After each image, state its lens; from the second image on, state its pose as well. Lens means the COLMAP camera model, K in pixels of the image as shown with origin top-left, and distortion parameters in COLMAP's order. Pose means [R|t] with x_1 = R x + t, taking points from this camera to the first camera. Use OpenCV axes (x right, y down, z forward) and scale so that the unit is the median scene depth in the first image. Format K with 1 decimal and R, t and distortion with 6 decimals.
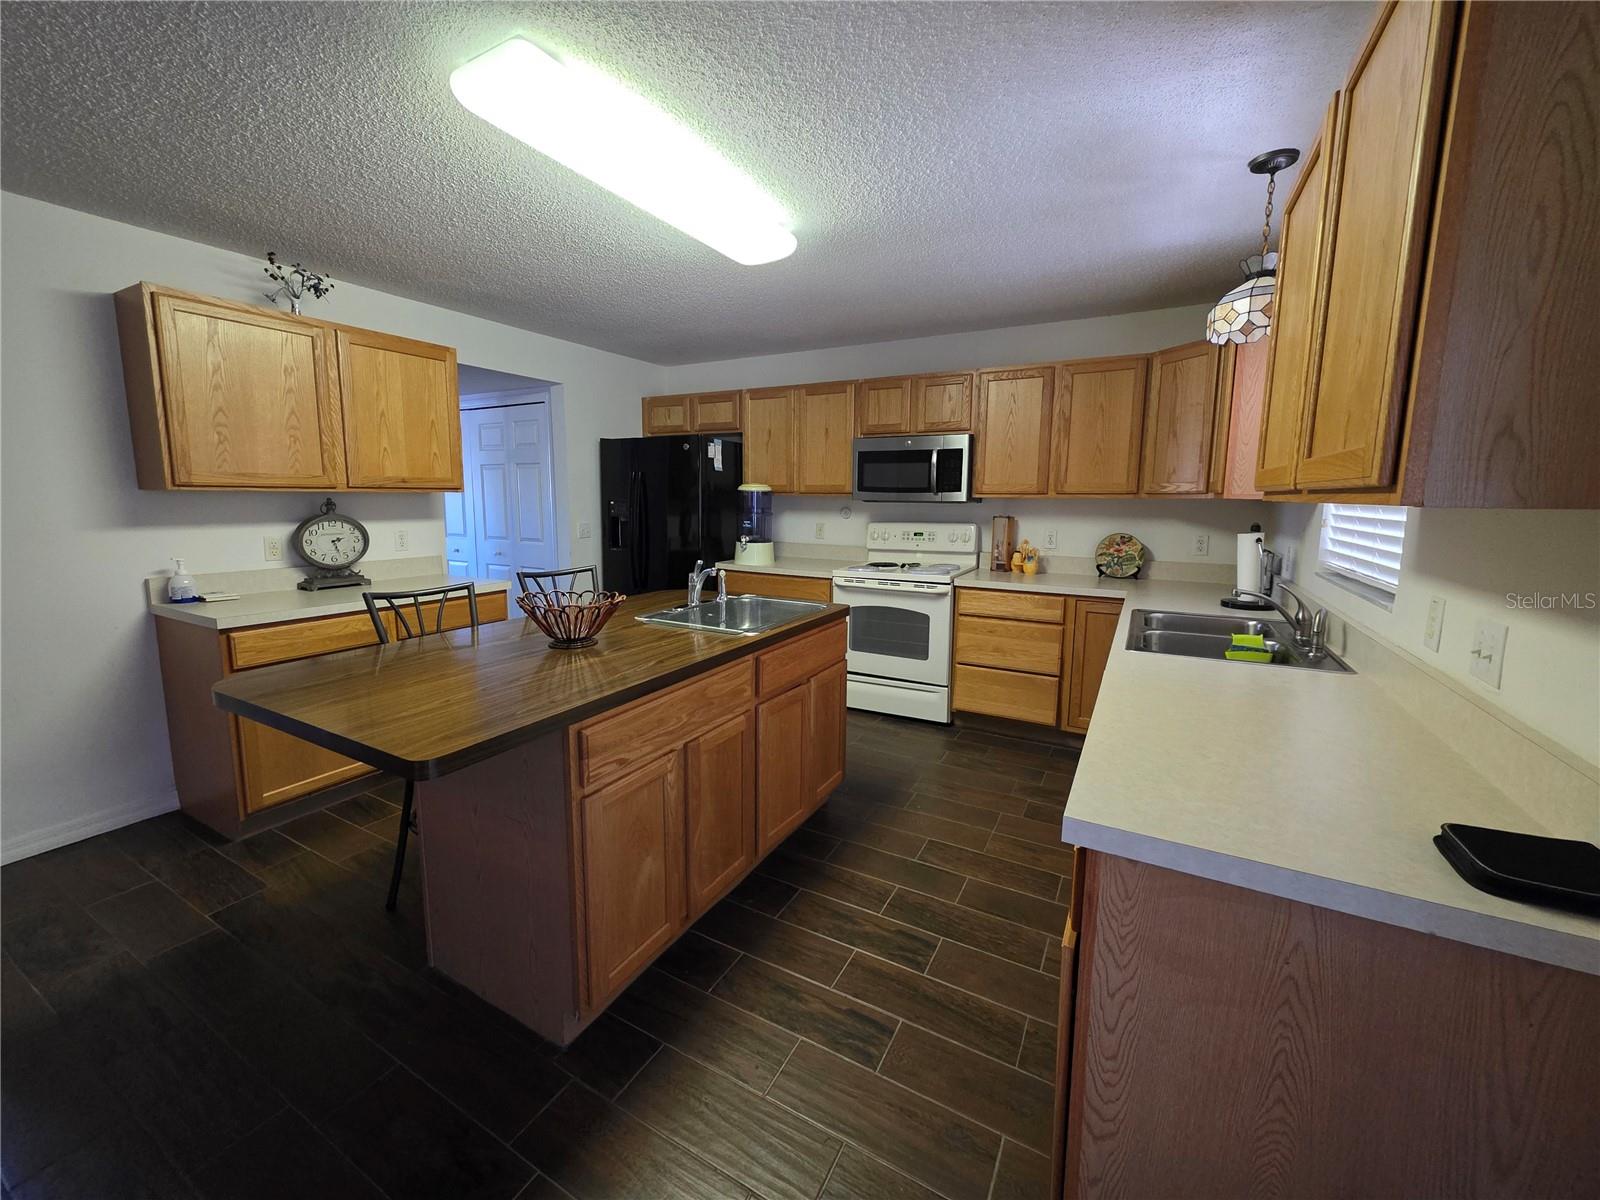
lens RADIAL K [[642.7, 0, 785.3], [0, 642.7, 573.5], [0, 0, 1]] dist [0.007931, -0.000096]
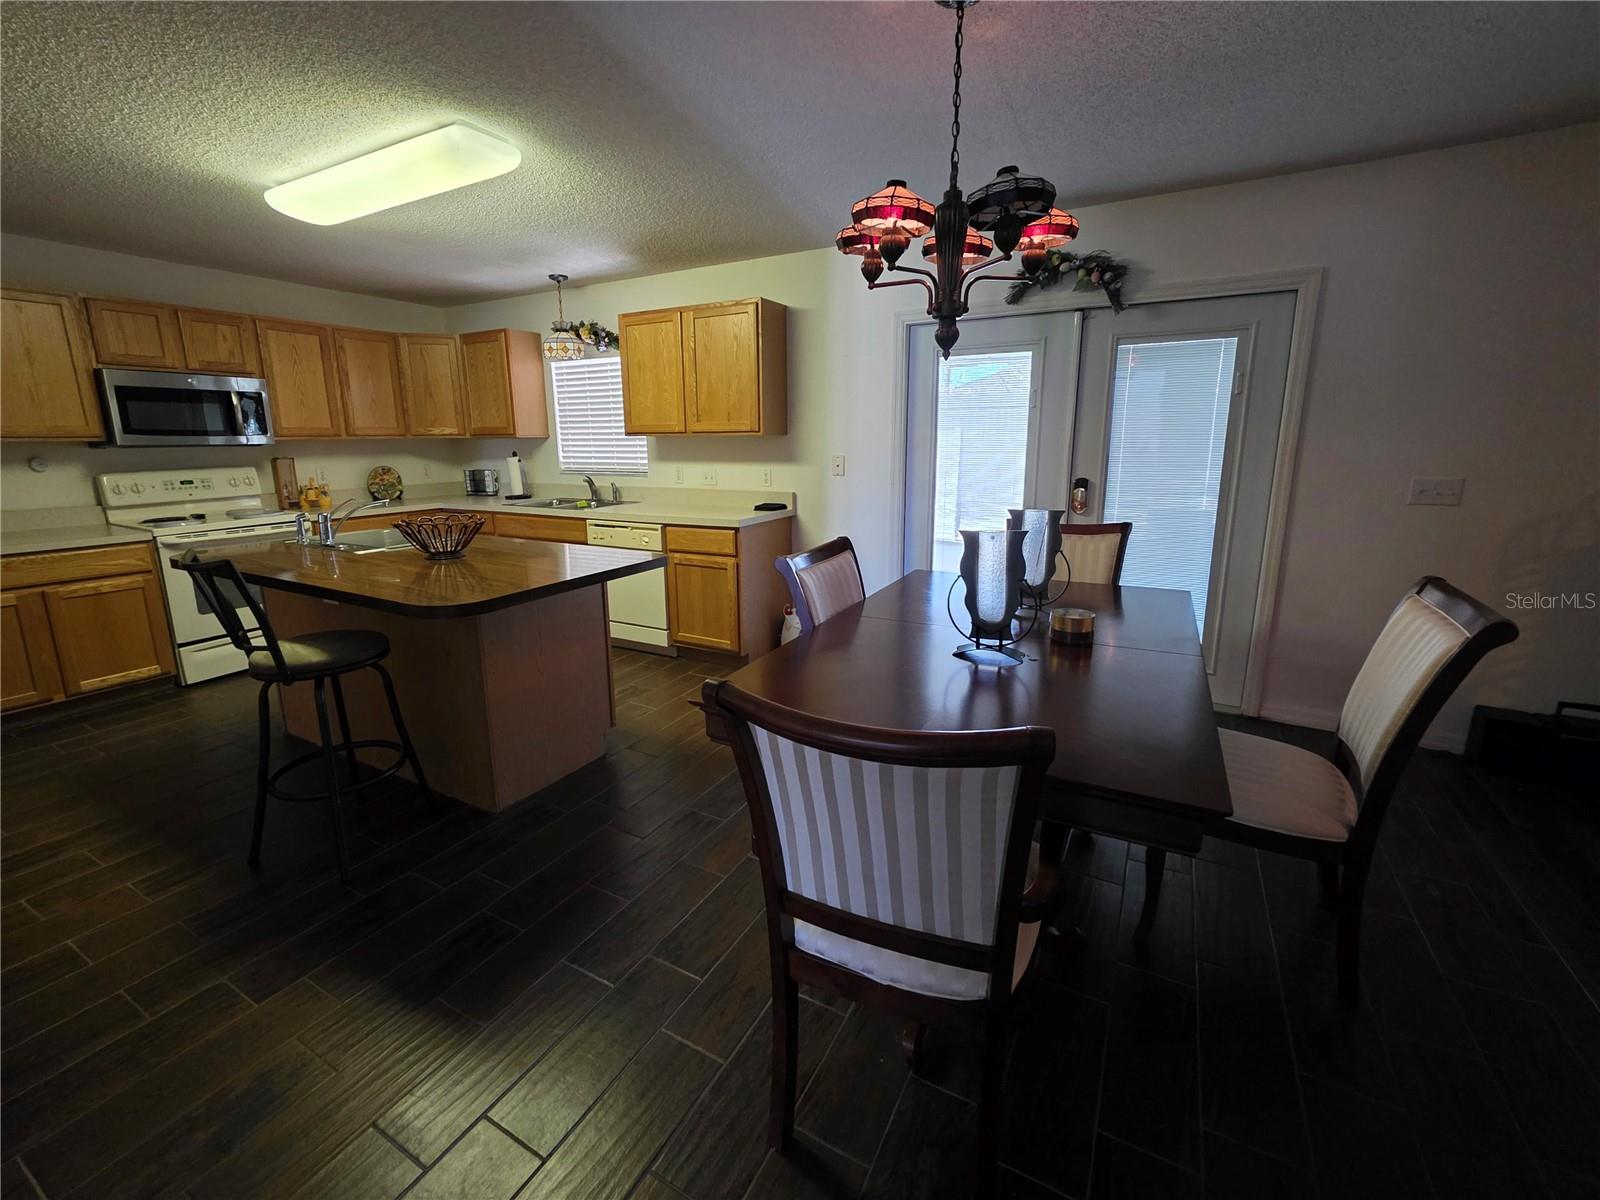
lens RADIAL K [[672.8, 0, 795.7], [0, 672.8, 578.1], [0, 0, 1]] dist [0.004672, 0.000022]
pose [[-0.005819, -0.212362, 0.977174, -0.865135], [0.132323, 0.968434, 0.211251, -0.020260], [-0.991190, 0.130531, 0.022465, 0.161306]]
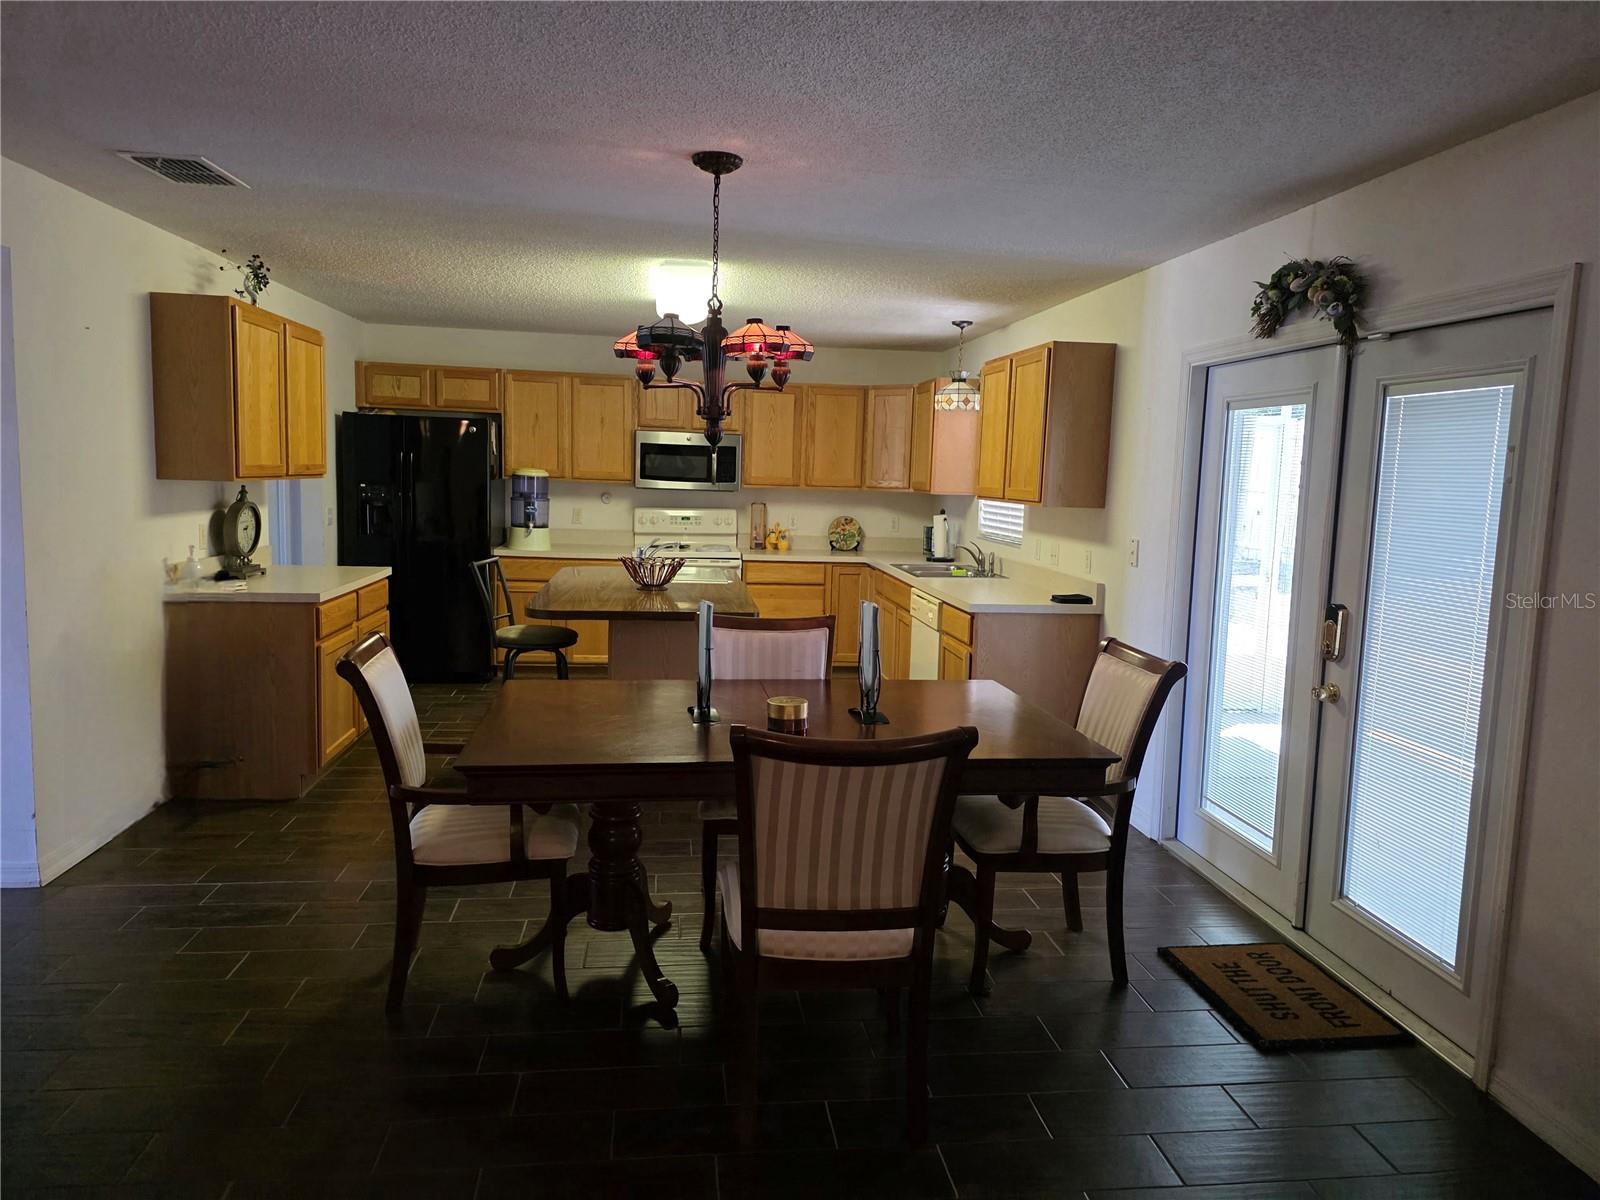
lens RADIAL K [[1074.7, 0, 806.0], [0, 1074.7, 596.5], [0, 0, 1]] dist [0.036364, 0.000496]
pose [[0.799277, -0.051517, 0.598750, -0.843112], [0.046957, 0.998627, 0.023239, 0.044979], [-0.599125, 0.009541, 0.800599, -0.685270]]
